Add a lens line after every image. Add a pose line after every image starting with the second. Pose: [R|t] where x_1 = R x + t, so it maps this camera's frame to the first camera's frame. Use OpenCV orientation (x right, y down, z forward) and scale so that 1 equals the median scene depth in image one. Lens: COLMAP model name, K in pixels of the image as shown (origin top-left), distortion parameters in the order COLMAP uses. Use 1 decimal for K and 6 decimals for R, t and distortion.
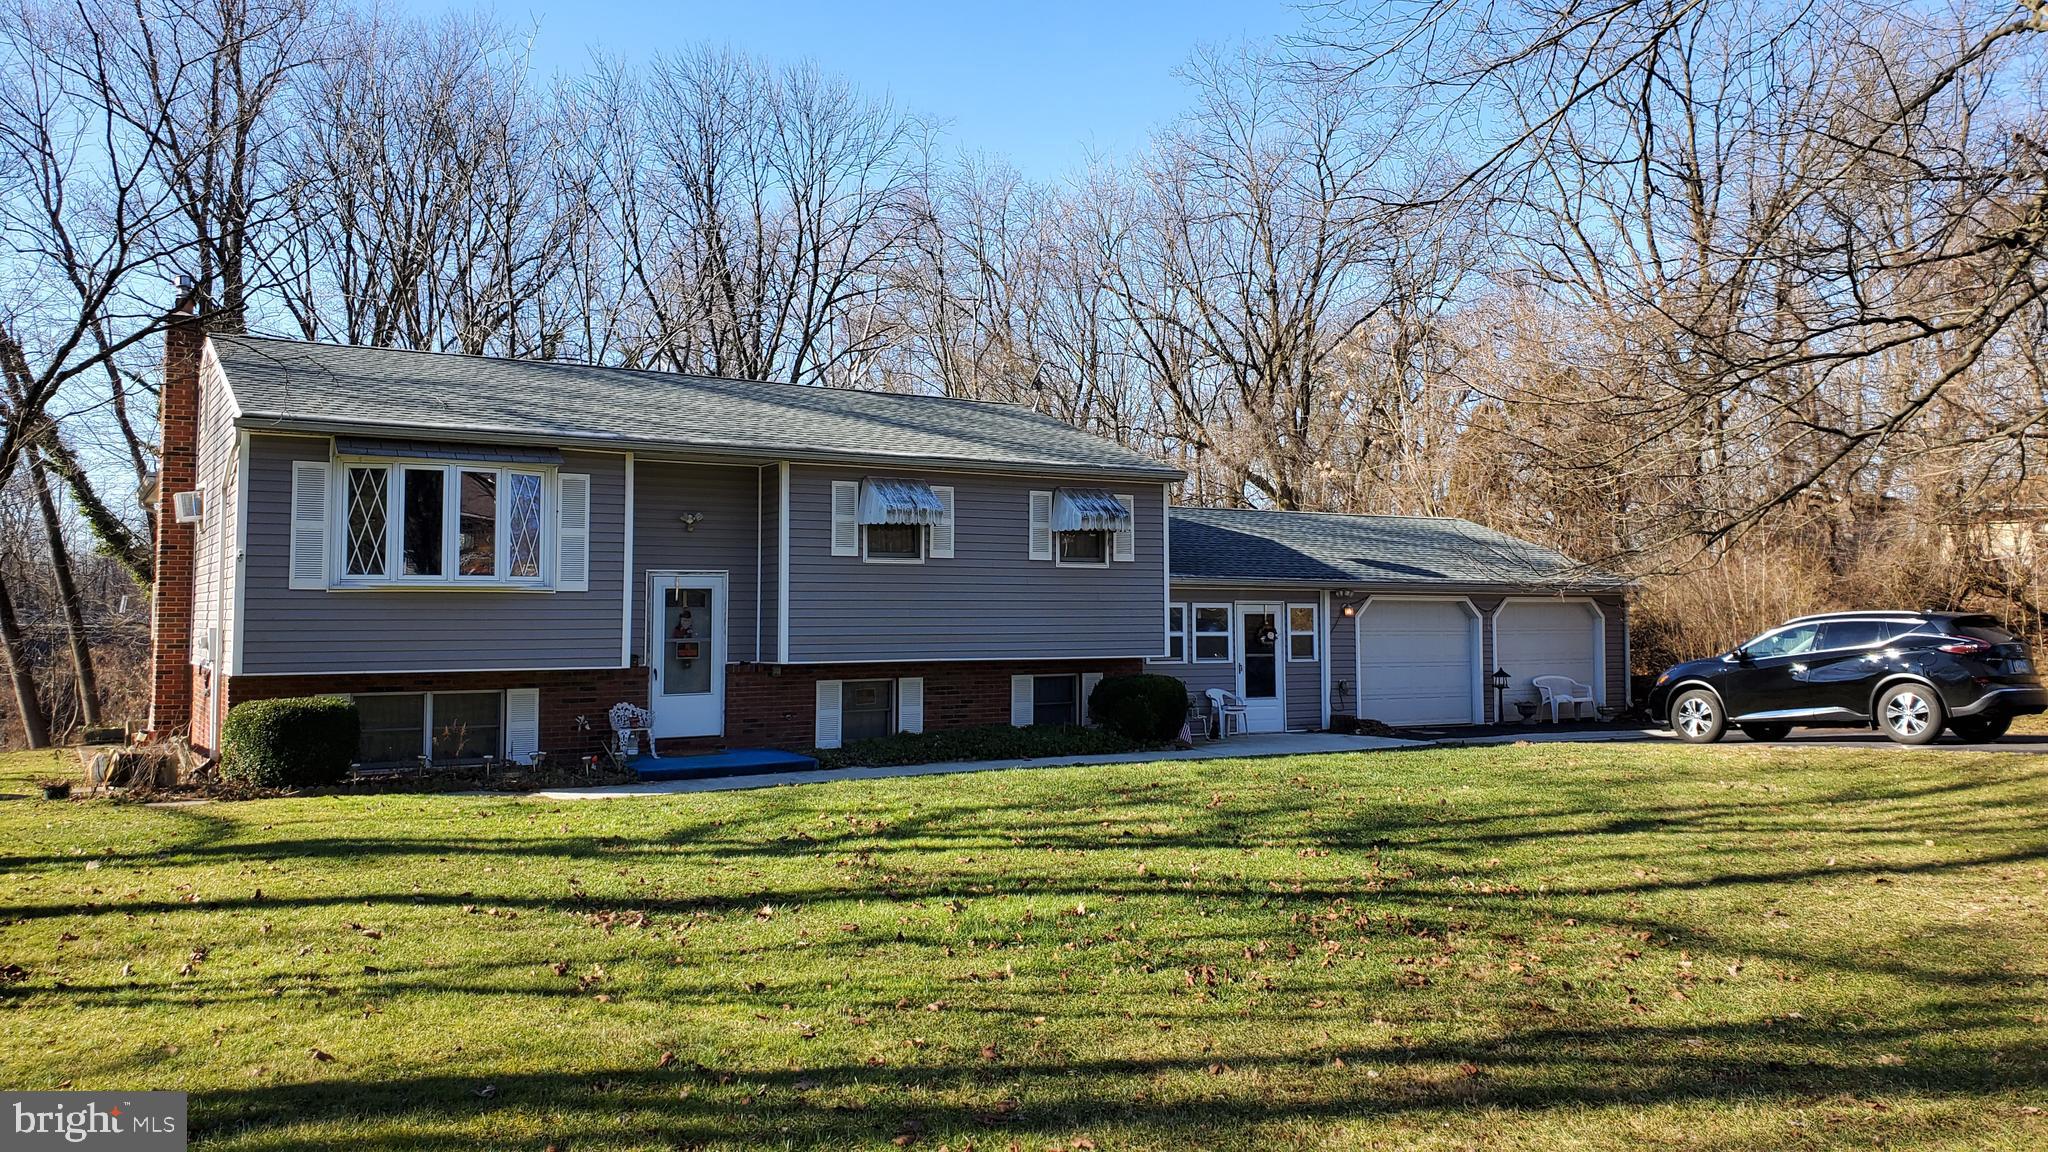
lens RADIAL K [[1624.9, 0, 1016.7], [0, 1624.9, 533.9], [0, 0, 1]] dist [0.045303, -0.004050]
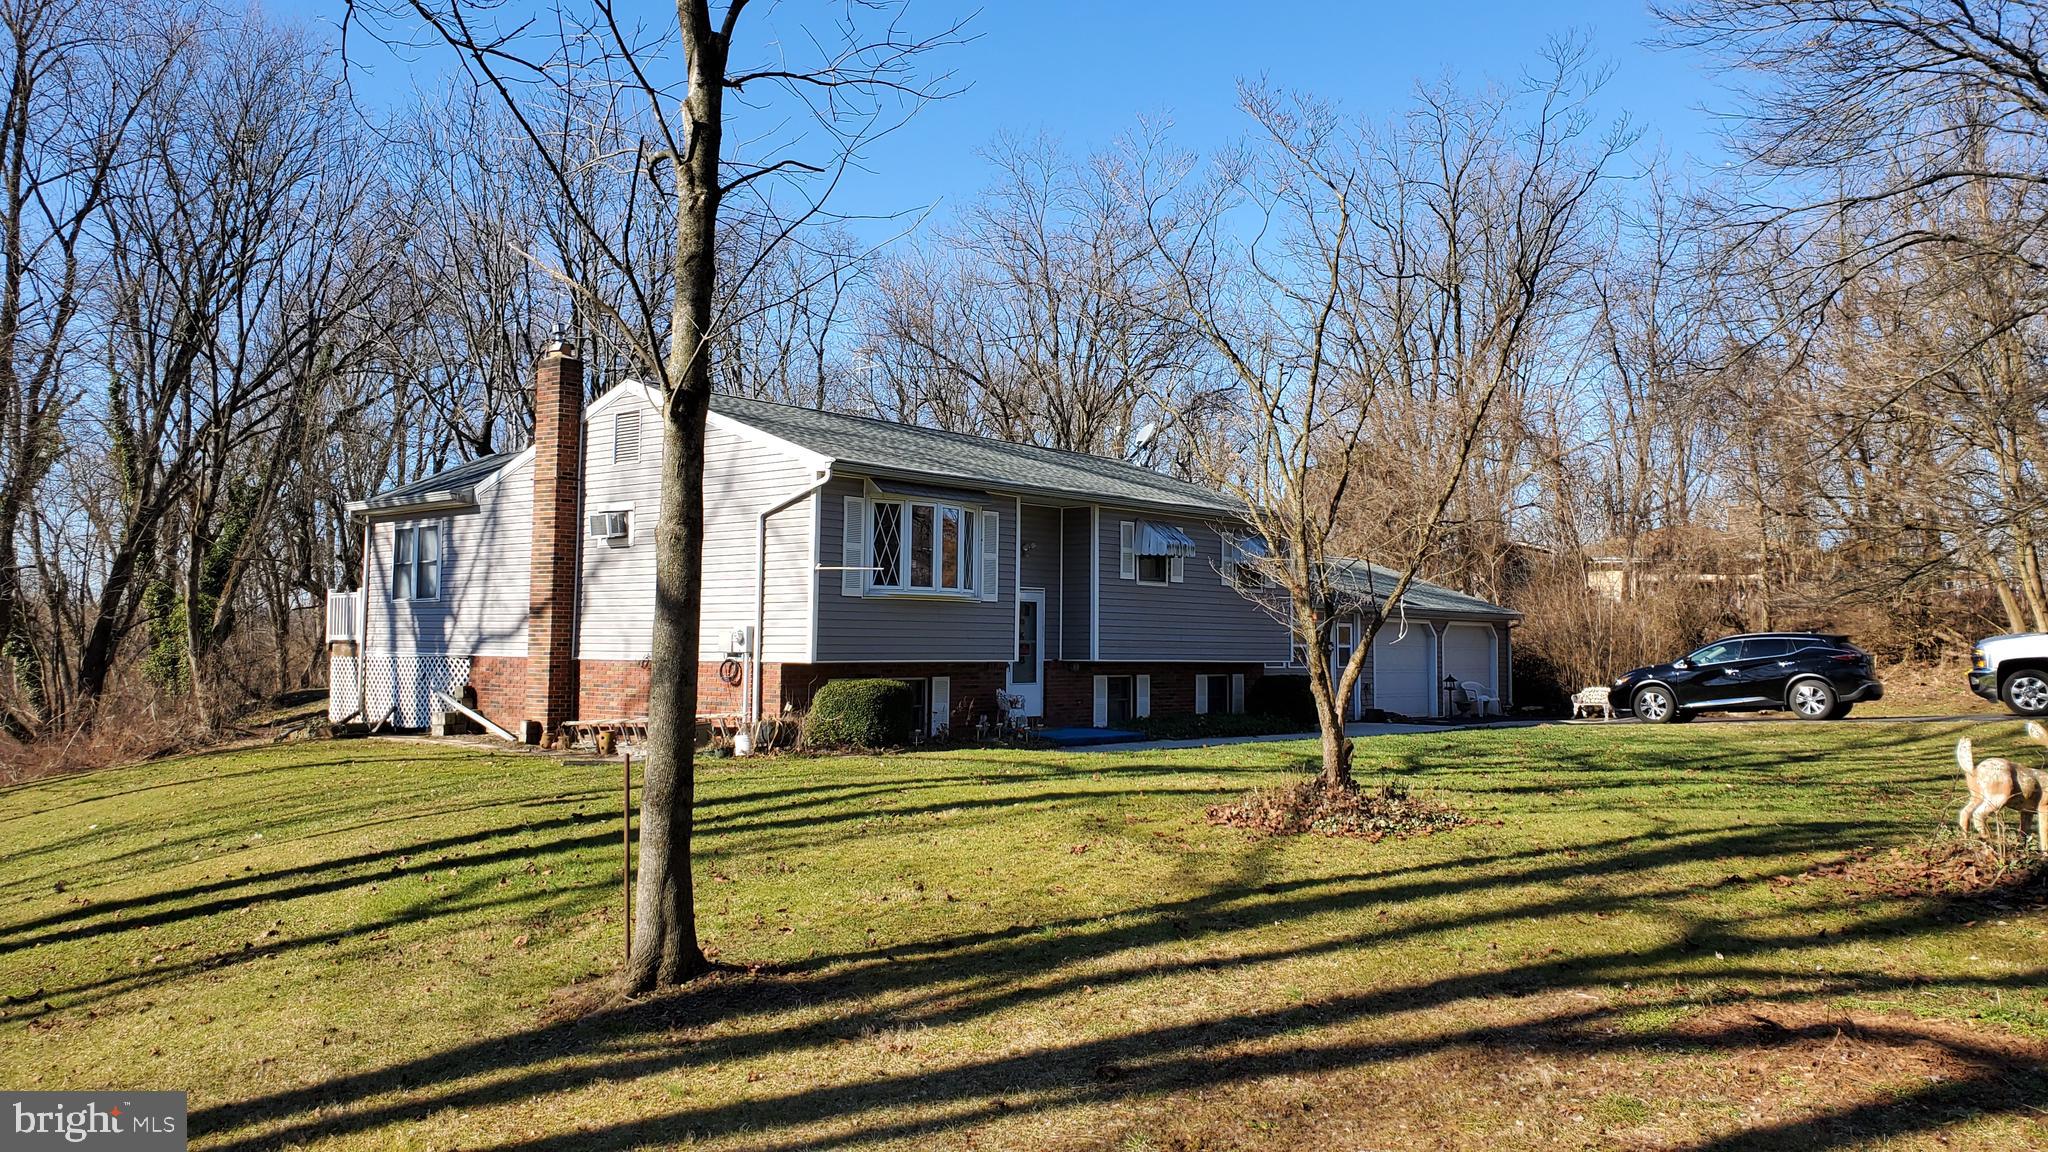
lens RADIAL K [[1624.9, 0, 1016.7], [0, 1624.9, 533.9], [0, 0, 1]] dist [0.045303, -0.004050]
pose [[0.959596, 0.029205, 0.279863, -0.549542], [-0.023723, 0.999455, -0.022956, 0.009280], [-0.280381, 0.015389, 0.959765, -0.220423]]
